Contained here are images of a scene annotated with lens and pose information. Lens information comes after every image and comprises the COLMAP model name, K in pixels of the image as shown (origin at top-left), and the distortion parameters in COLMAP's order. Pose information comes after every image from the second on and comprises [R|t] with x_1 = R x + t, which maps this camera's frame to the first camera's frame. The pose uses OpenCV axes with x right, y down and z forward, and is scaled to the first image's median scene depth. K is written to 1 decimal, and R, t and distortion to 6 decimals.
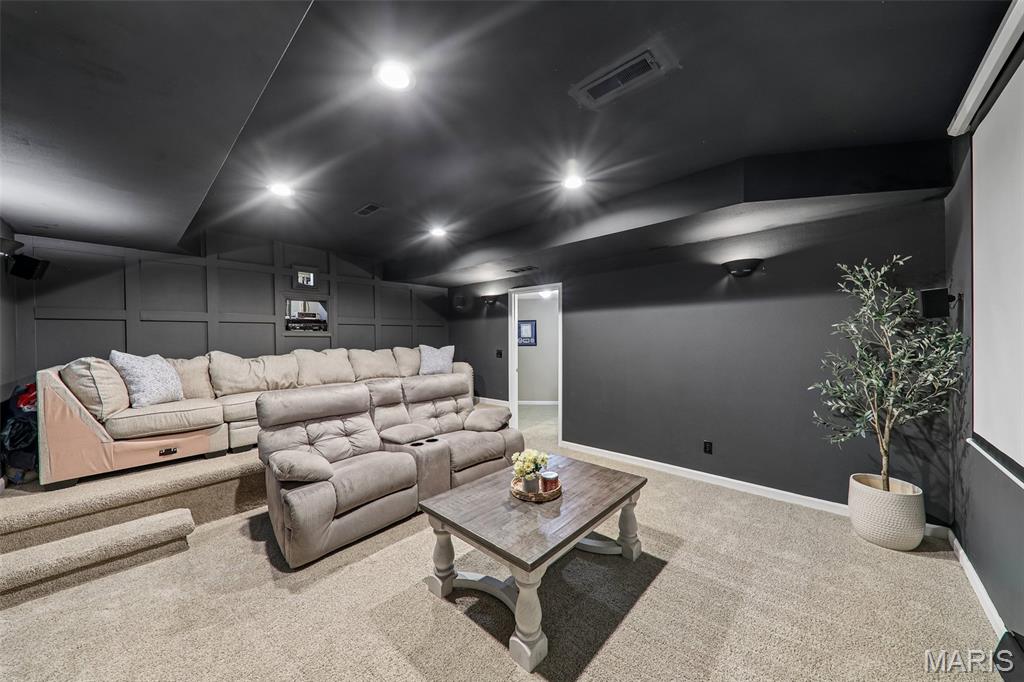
lens RADIAL K [[356.4, 0, 511.3], [0, 356.4, 341.0], [0, 0, 1]] dist [0.012460, -0.002104]
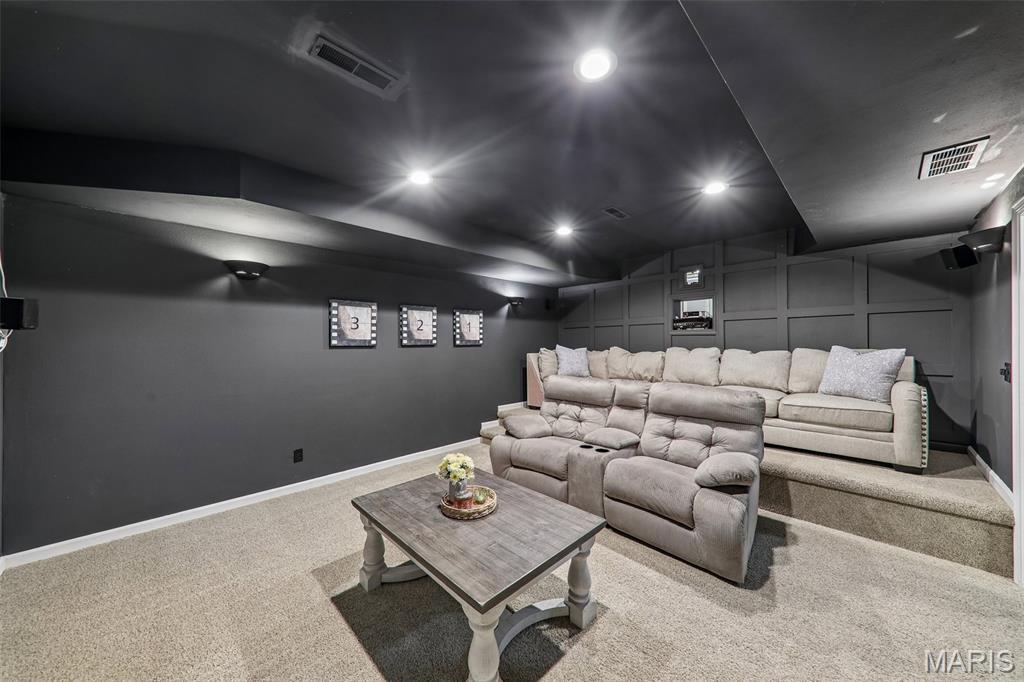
lens RADIAL K [[356.4, 0, 515.7], [0, 356.4, 341.8], [0, 0, 1]] dist [0.012460, -0.002104]
pose [[-0.053438, 0.009953, -0.998522, 0.549847], [0.002645, 0.999948, 0.009826, -0.005536], [0.998568, -0.002116, -0.053461, 0.659777]]
